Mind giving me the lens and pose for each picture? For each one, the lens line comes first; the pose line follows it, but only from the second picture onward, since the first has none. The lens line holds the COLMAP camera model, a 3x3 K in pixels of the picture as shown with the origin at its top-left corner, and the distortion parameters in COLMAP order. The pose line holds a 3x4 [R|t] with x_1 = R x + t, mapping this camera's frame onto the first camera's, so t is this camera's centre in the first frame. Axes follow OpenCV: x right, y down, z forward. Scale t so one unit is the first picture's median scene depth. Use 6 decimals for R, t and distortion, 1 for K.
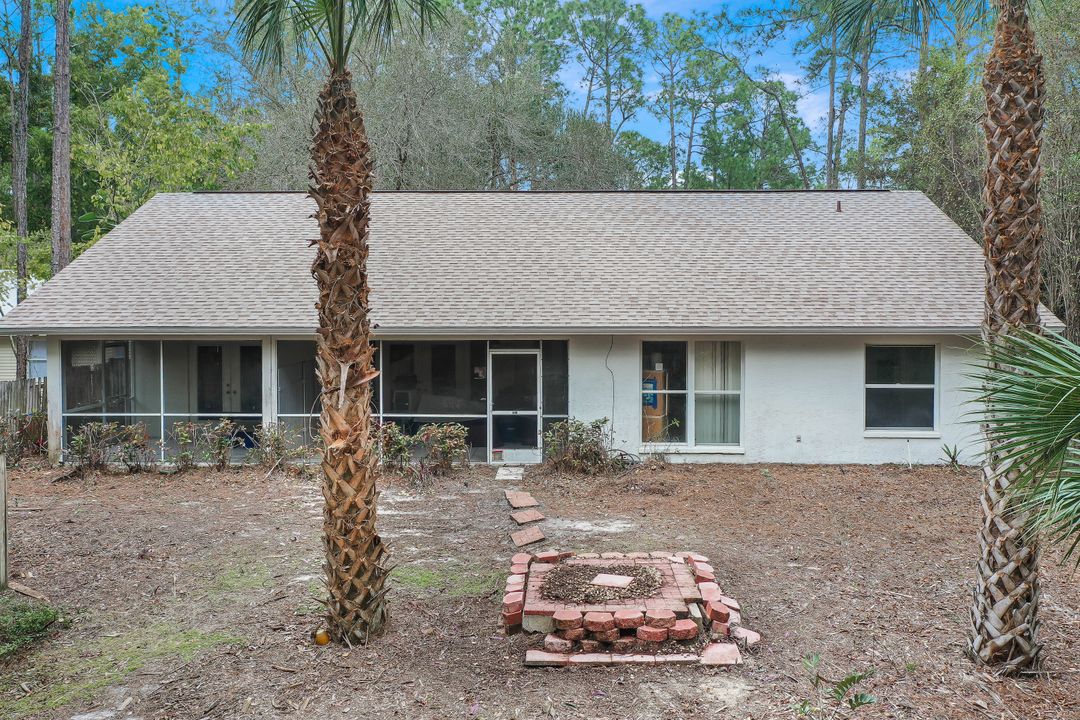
lens RADIAL K [[891.1, 0, 511.6], [0, 891.1, 360.6], [0, 0, 1]] dist [-0.005861, -0.001079]
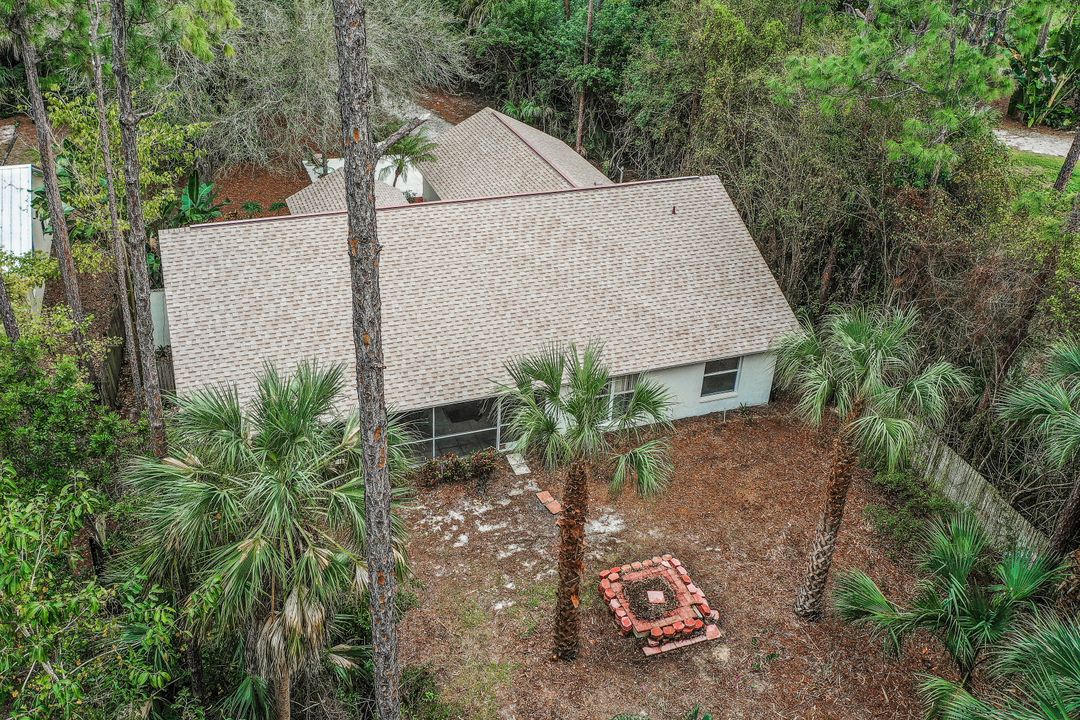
lens RADIAL K [[891.1, 0, 511.6], [0, 891.1, 360.6], [0, 0, 1]] dist [-0.005861, -0.001079]
pose [[0.938531, -0.133943, 0.318150, -0.856801], [-0.004136, 0.917222, 0.398355, -1.183488], [-0.345171, -0.375185, 0.860287, -0.588403]]
